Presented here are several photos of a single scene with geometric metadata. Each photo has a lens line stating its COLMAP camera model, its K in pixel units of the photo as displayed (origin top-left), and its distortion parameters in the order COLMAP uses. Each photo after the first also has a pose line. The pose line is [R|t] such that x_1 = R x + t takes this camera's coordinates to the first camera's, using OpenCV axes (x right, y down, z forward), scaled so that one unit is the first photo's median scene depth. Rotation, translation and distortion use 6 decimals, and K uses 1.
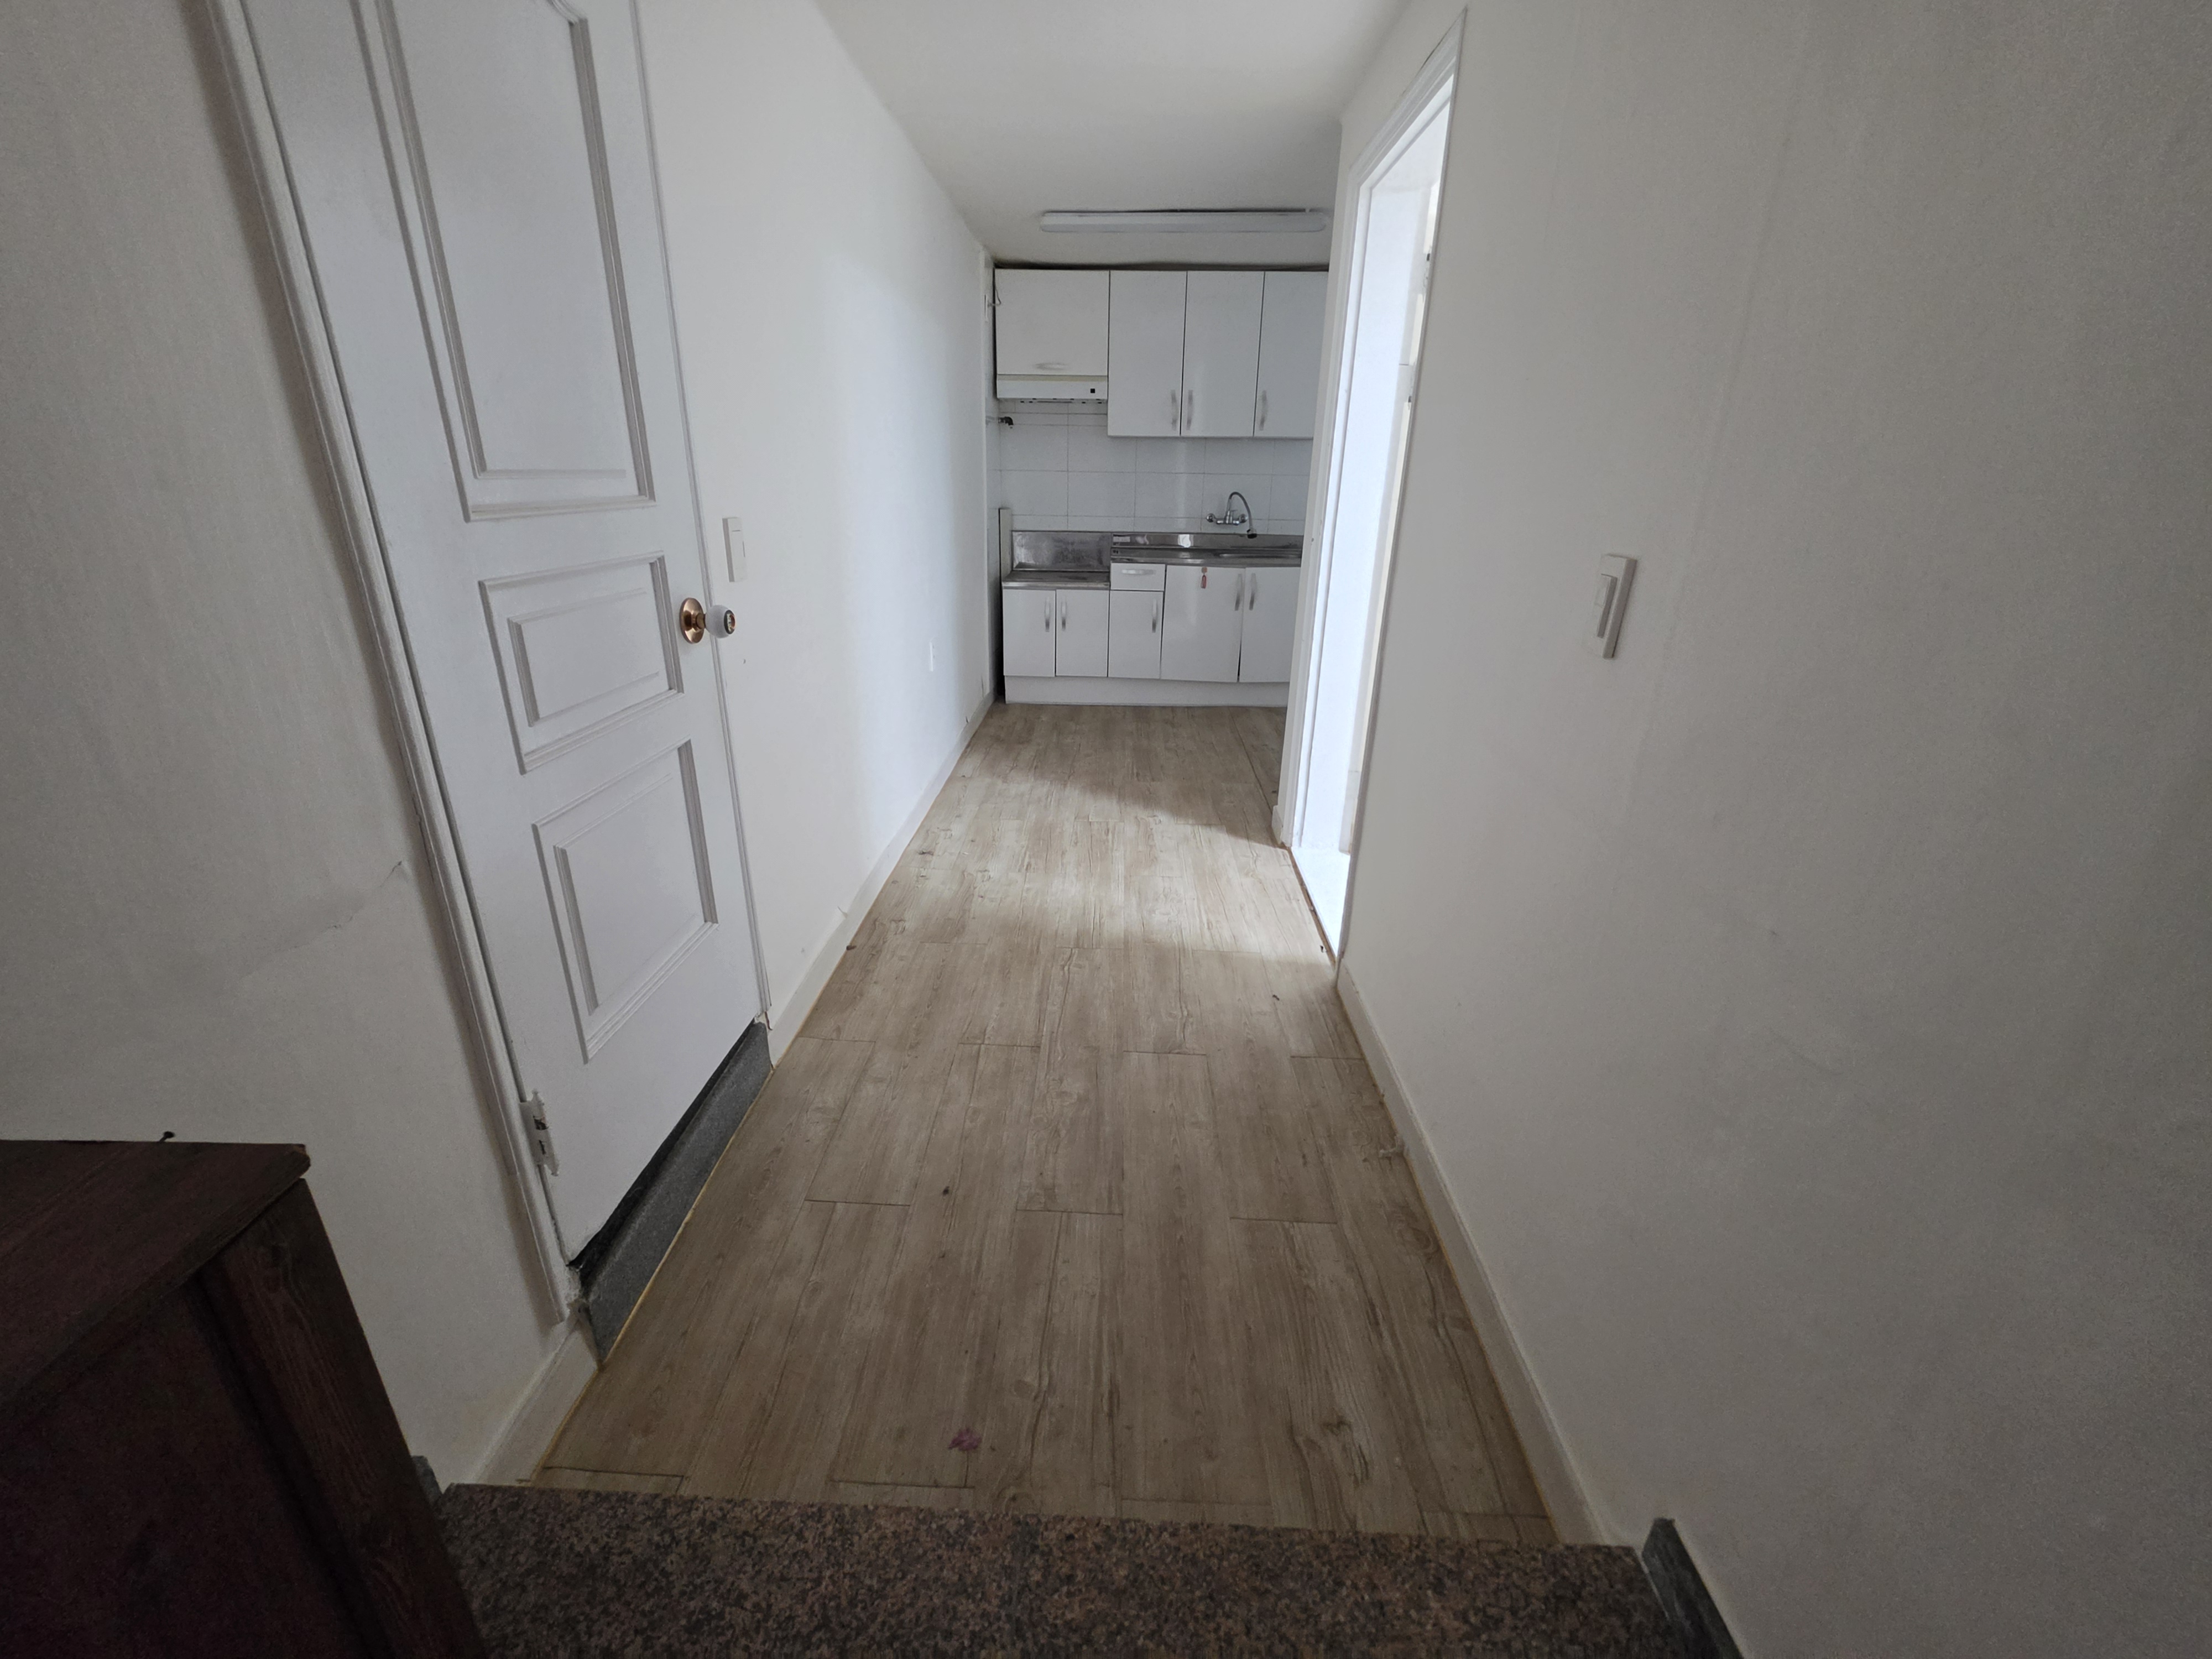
lens RADIAL K [[886.2, 0, 1097.6], [0, 886.2, 798.2], [0, 0, 1]] dist [-0.004066, 0.001472]
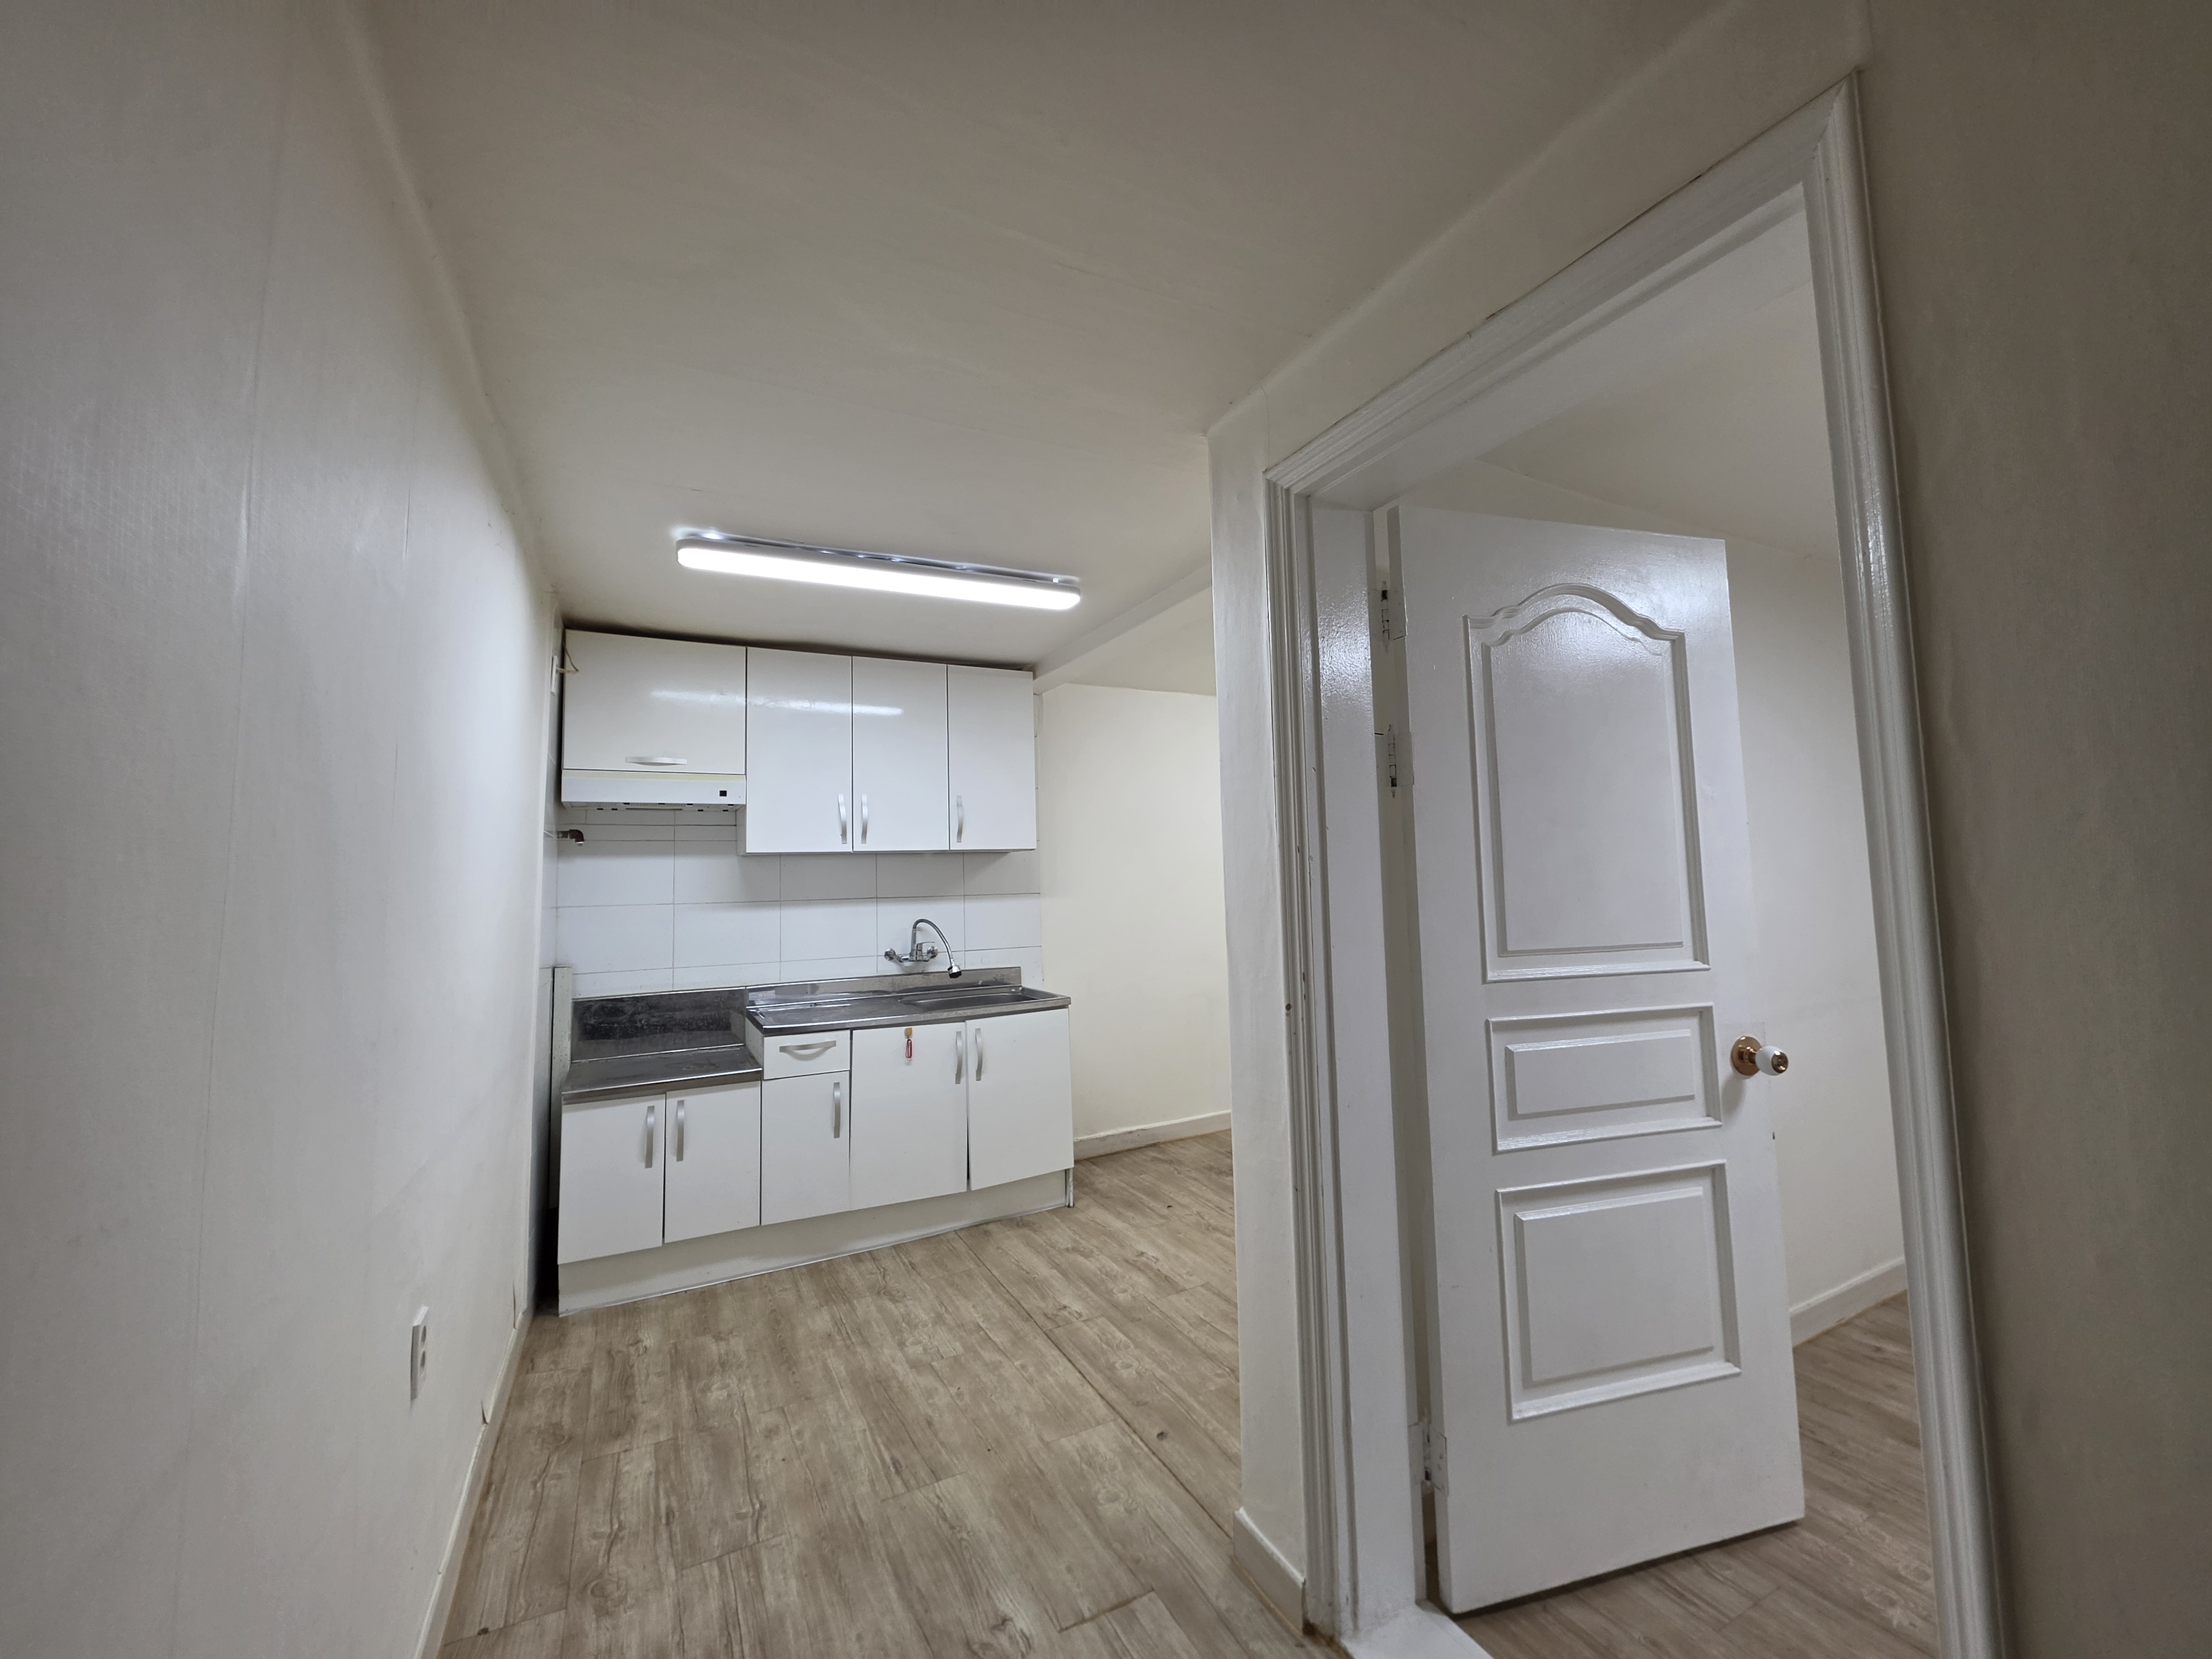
lens RADIAL K [[886.2, 0, 1097.9], [0, 886.2, 815.3], [0, 0, 1]] dist [-0.004066, 0.001472]
pose [[0.875726, -0.000969, 0.482807, -0.086416], [0.202735, 0.908302, -0.365903, -0.137566], [-0.438180, 0.418313, 0.795620, 0.342417]]
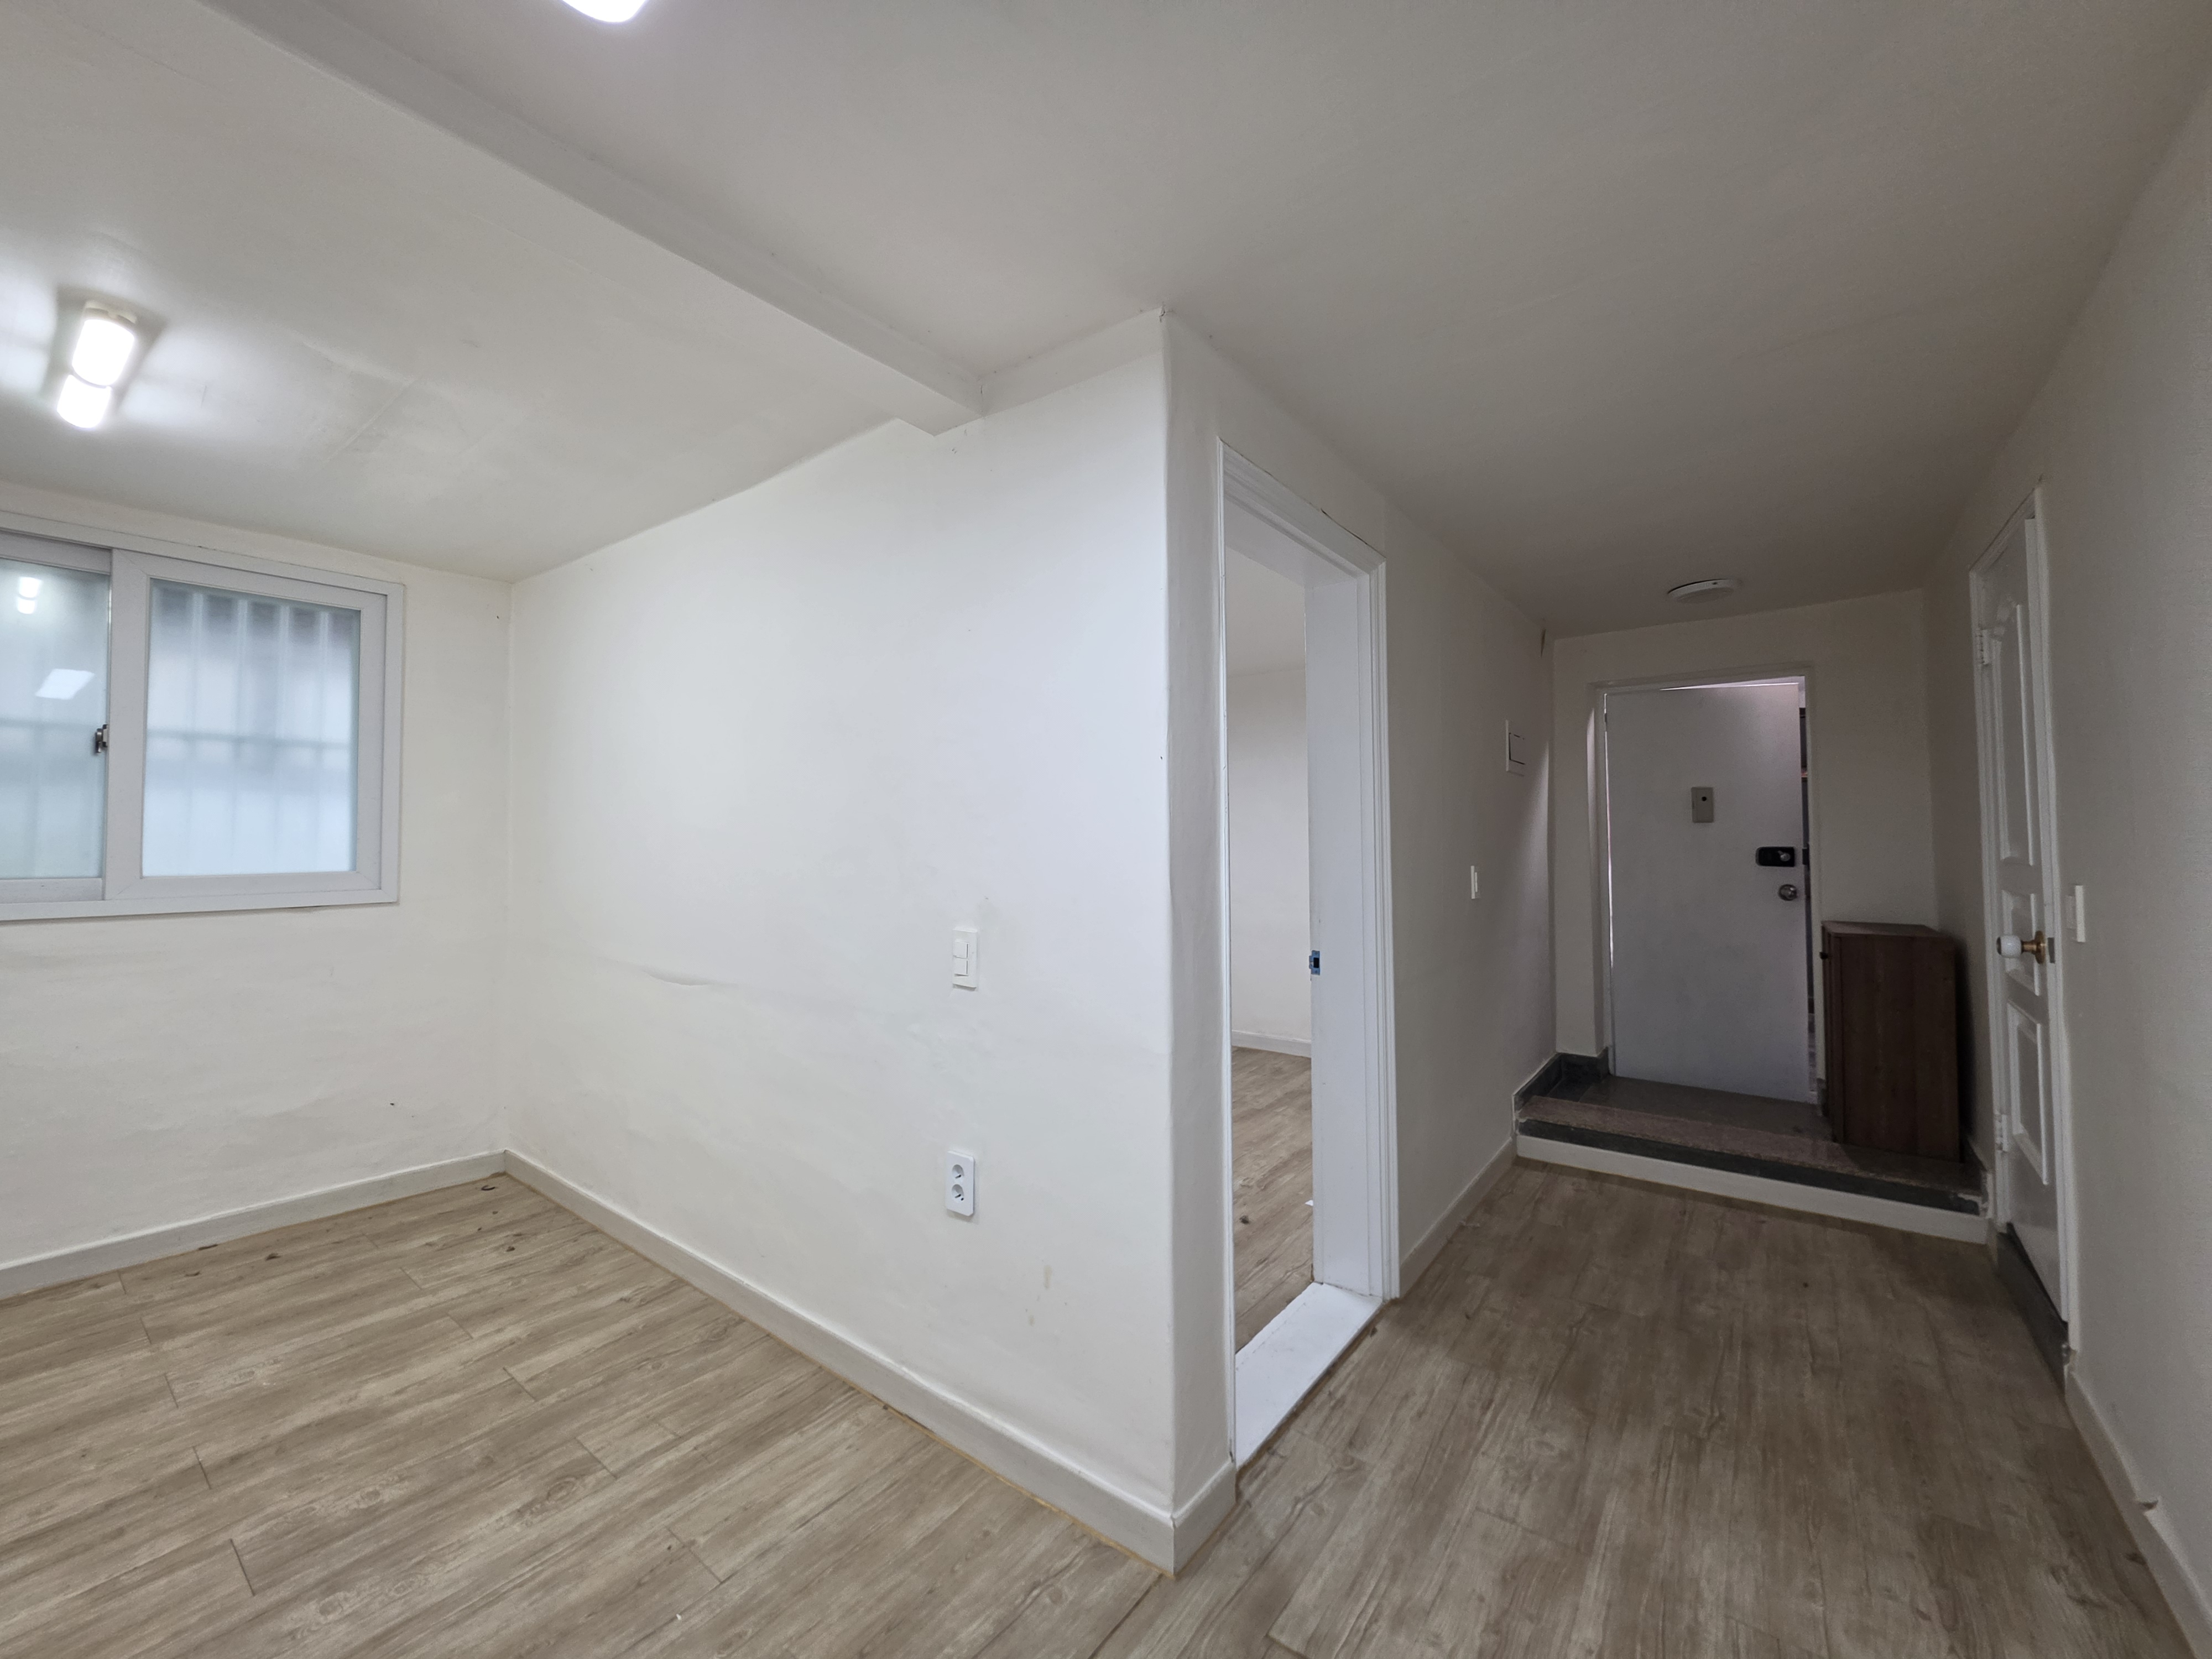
lens RADIAL K [[886.2, 0, 1094.2], [0, 886.2, 809.3], [0, 0, 1]] dist [-0.004066, 0.001472]
pose [[-0.809975, 0.009649, 0.586386, -0.028658], [0.195449, 0.947147, 0.254388, -0.348184], [-0.552939, 0.320656, -0.769051, 0.938179]]
